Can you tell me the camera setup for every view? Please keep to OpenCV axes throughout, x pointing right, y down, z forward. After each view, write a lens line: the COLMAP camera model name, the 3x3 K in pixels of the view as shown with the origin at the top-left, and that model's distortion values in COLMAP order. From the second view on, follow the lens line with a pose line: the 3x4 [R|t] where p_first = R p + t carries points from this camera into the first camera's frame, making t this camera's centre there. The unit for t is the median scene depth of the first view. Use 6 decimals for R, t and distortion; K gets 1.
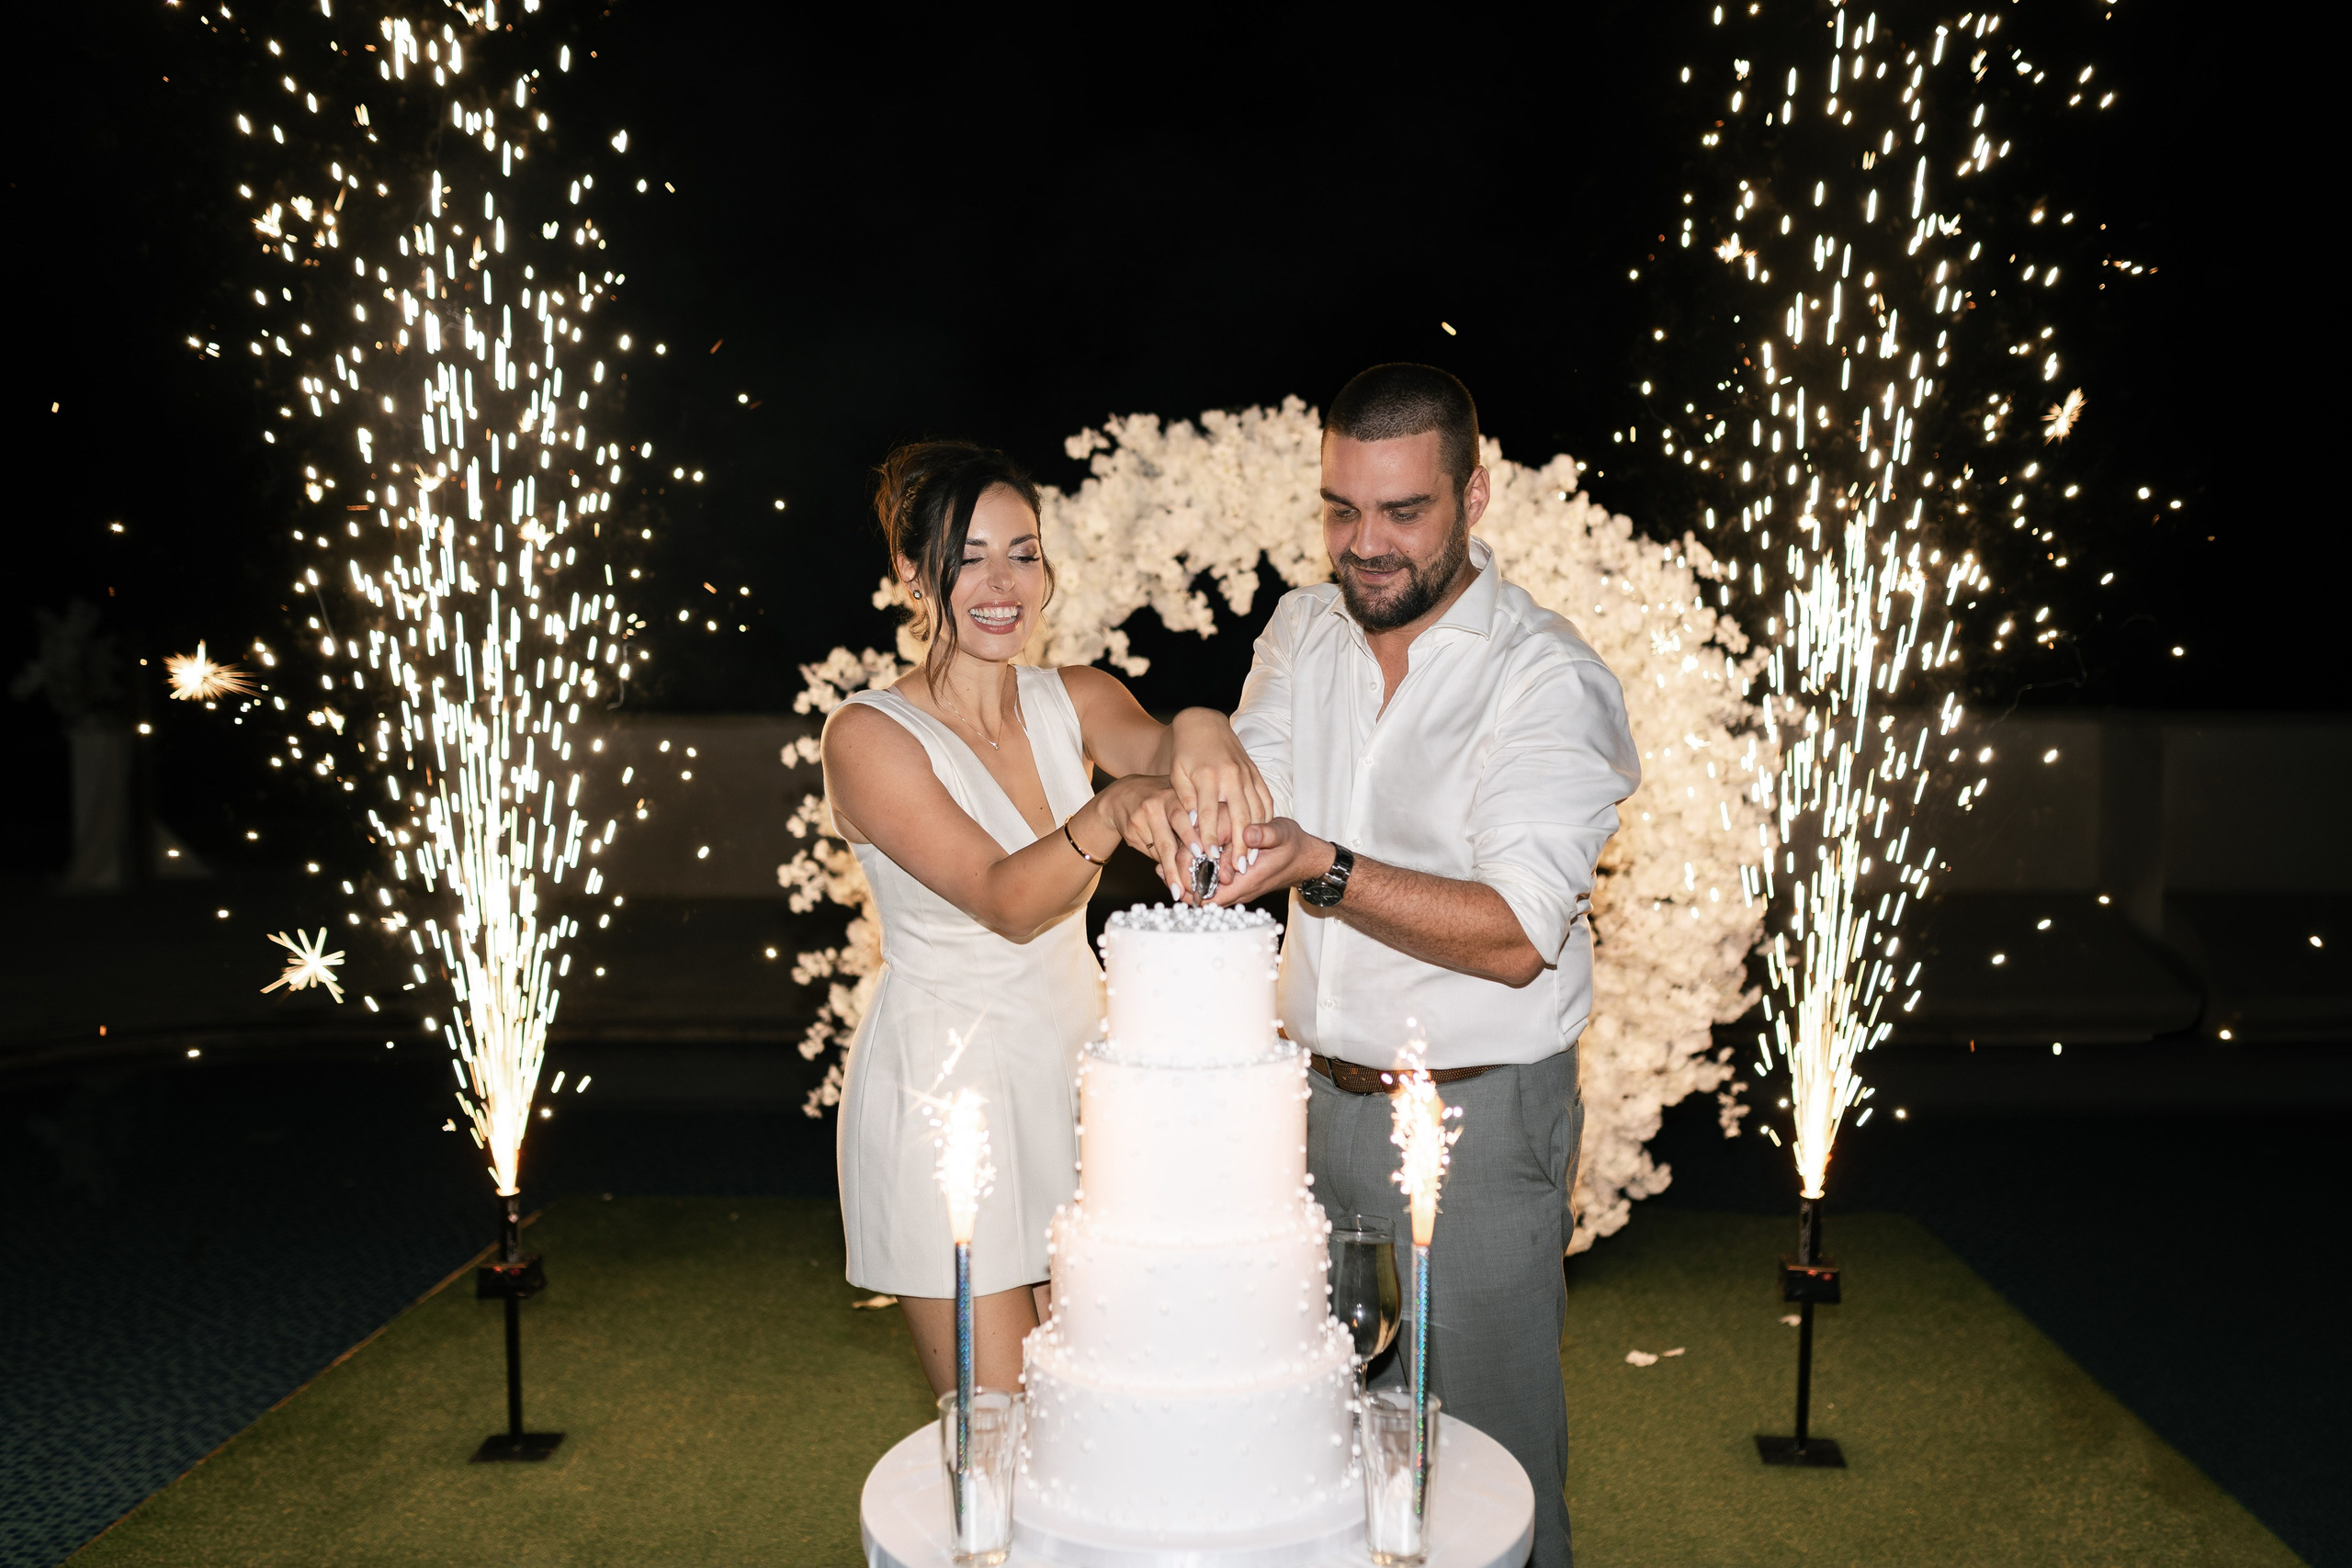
lens RADIAL K [[2259.2, 0, 1189.5], [0, 2259.2, 790.0], [0, 0, 1]] dist [0.011922, -0.002554]
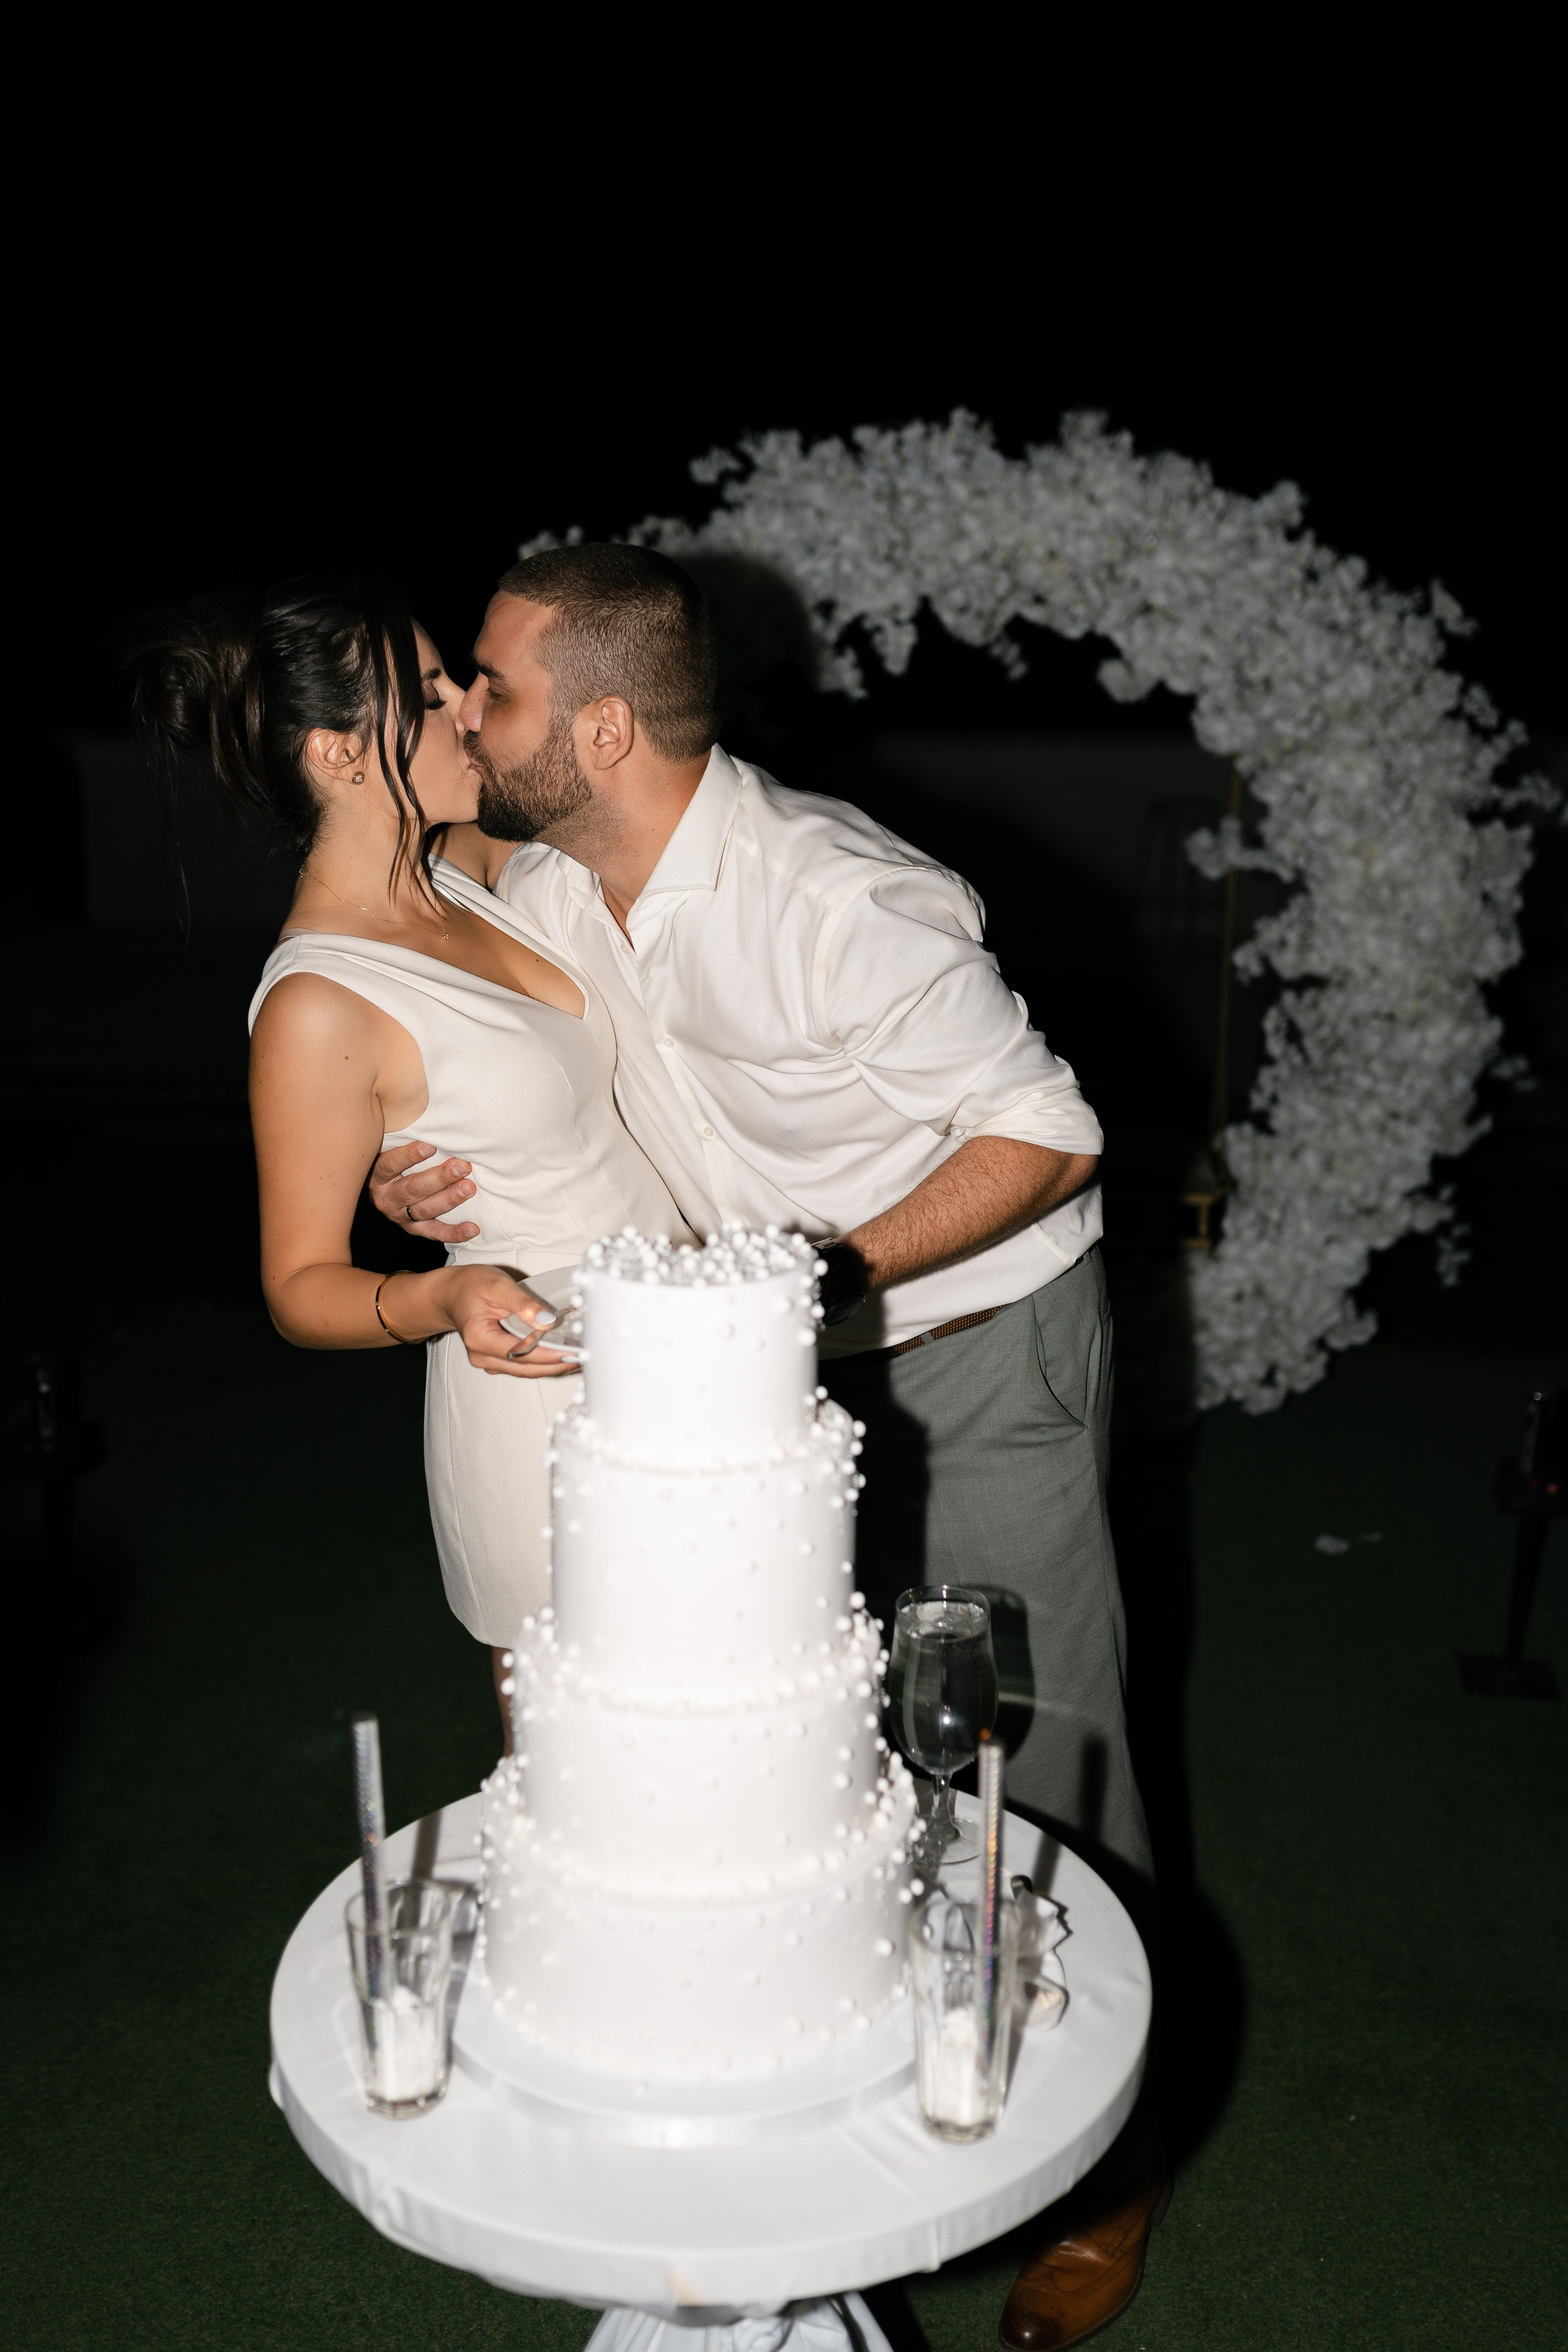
lens RADIAL K [[2312.0, 0, 784.3], [0, 2312.0, 1156.2], [0, 0, 1]] dist [-0.014620, 0.004425]
pose [[0.998676, 0.015271, -0.049121, 0.026530], [-0.007261, 0.987204, 0.159299, -0.037597], [0.050925, -0.158731, 0.986008, 0.116029]]
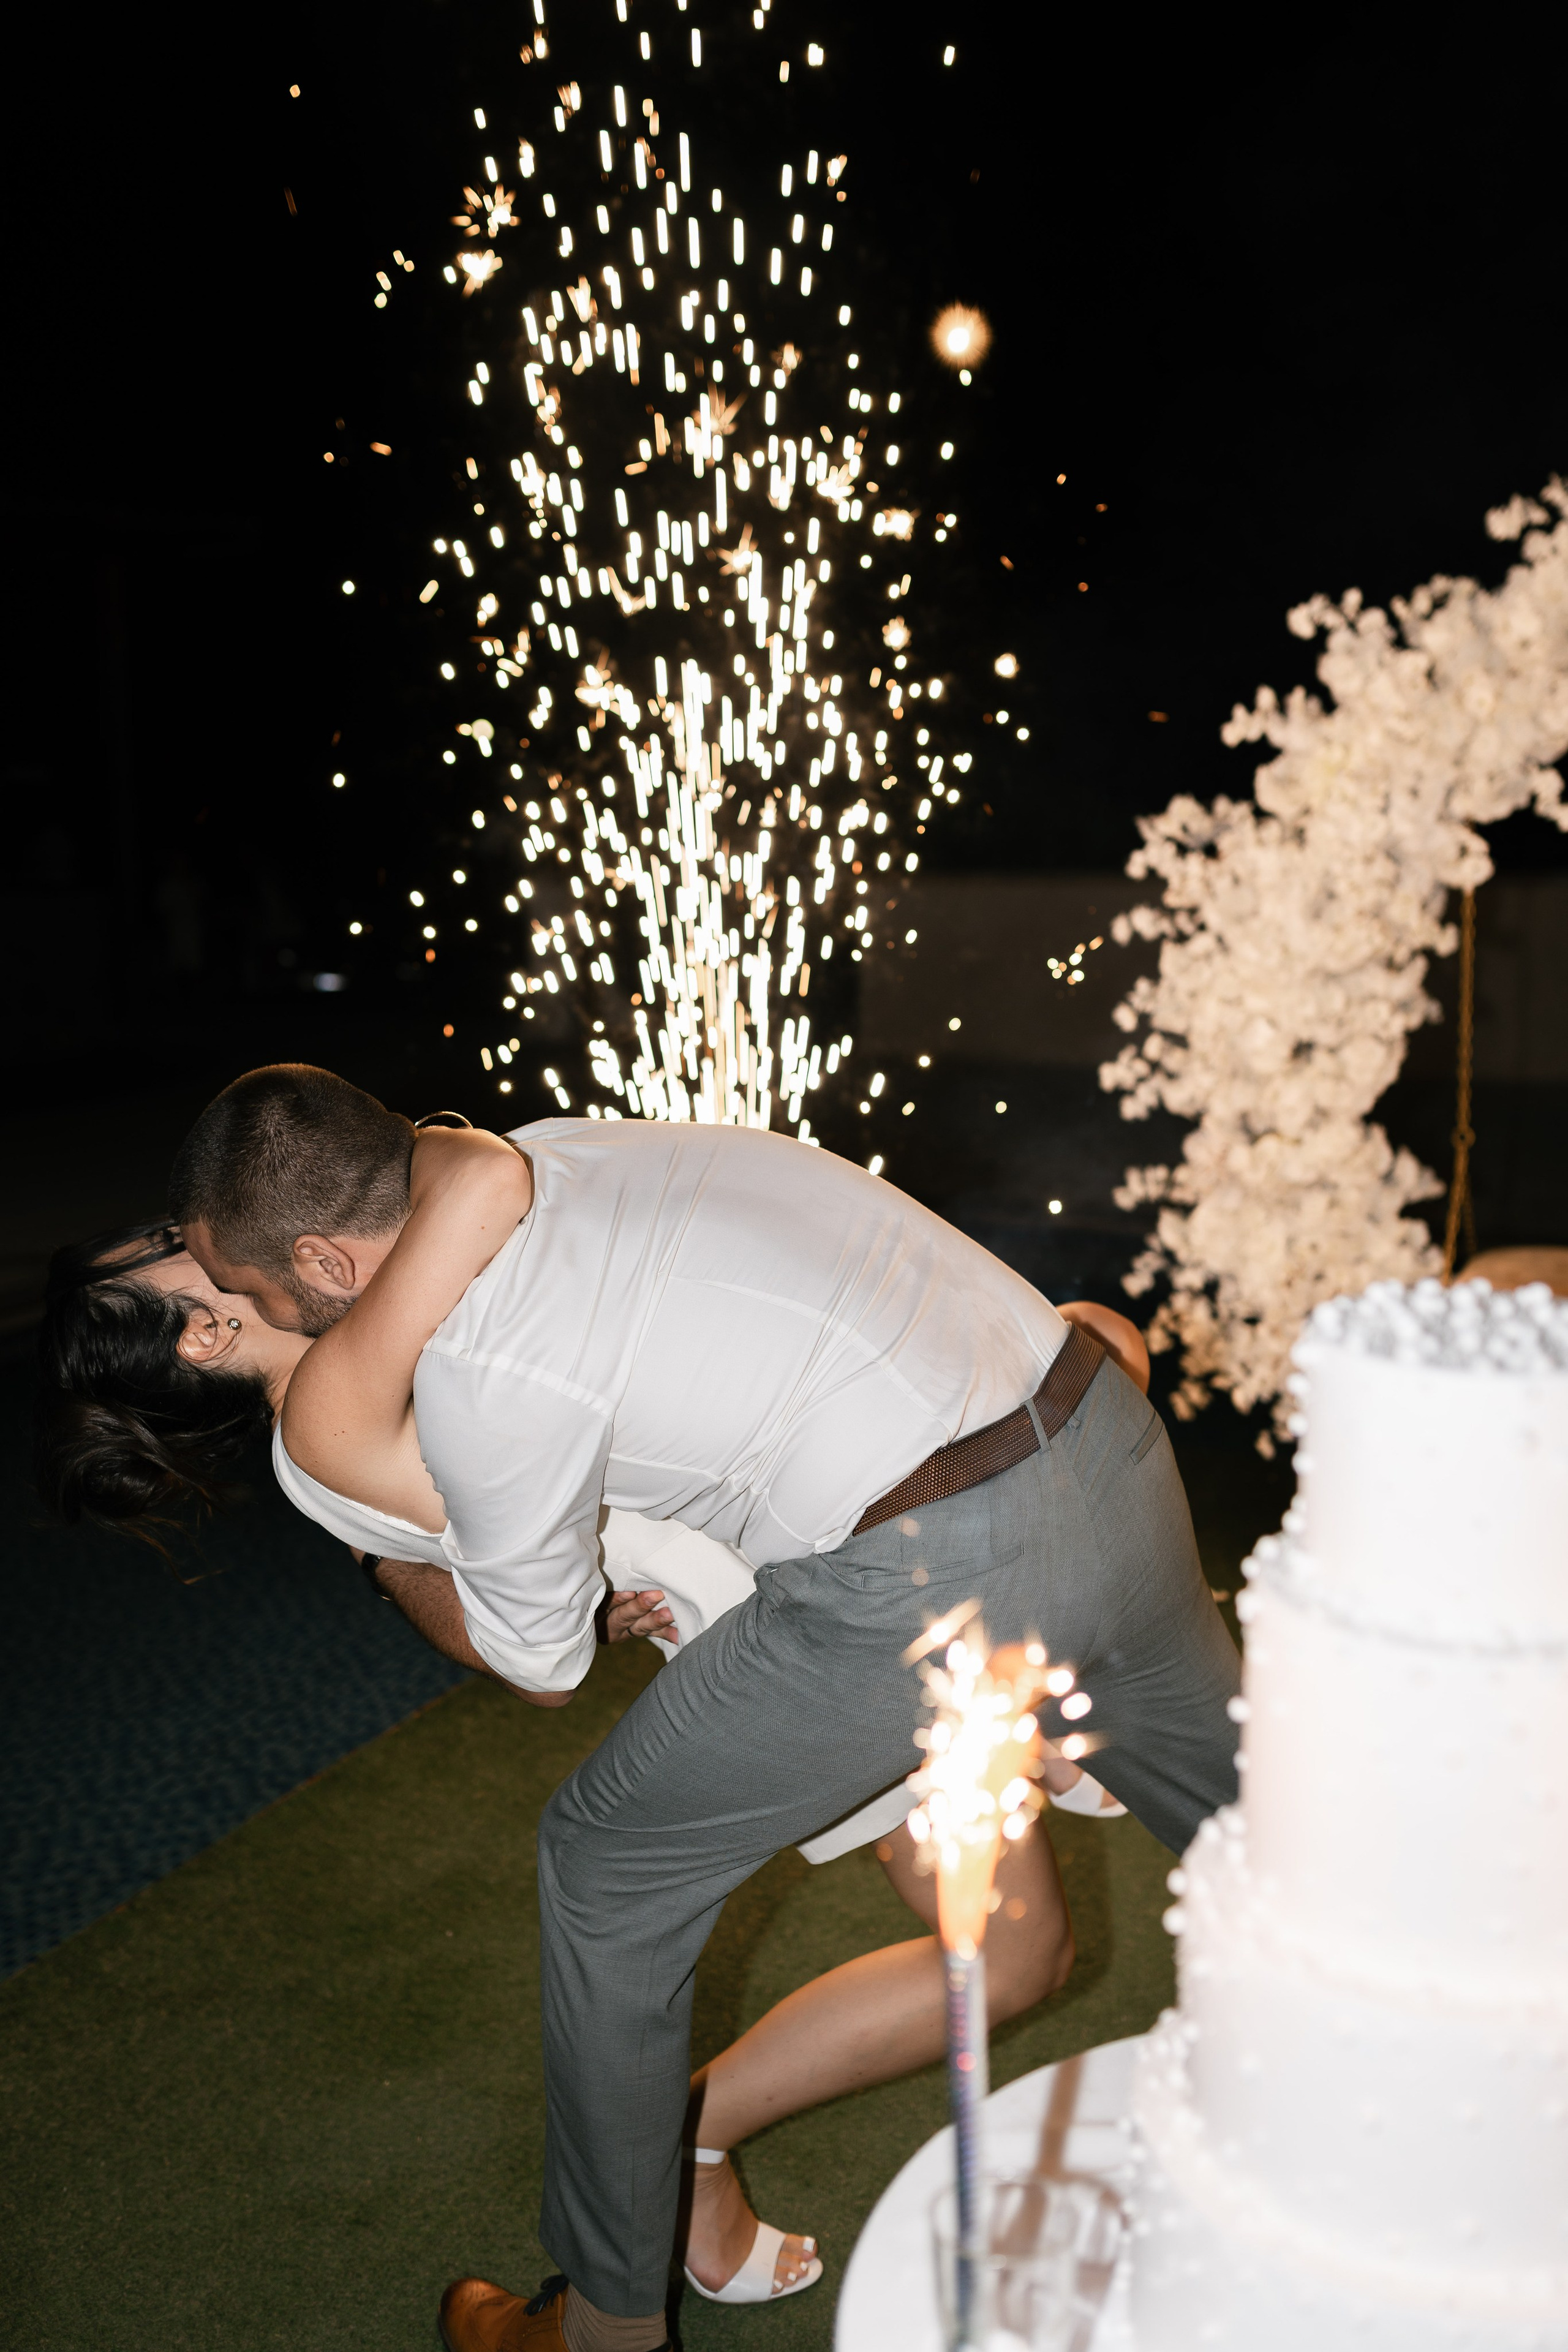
lens RADIAL K [[2248.9, 0, 791.8], [0, 2248.9, 1173.6], [0, 0, 1]] dist [0.003486, -0.005992]
pose [[0.928892, 0.052672, -0.366586, 0.016597], [-0.015020, 0.994378, 0.104815, -0.011322], [0.370046, -0.091856, 0.924461, 0.201574]]
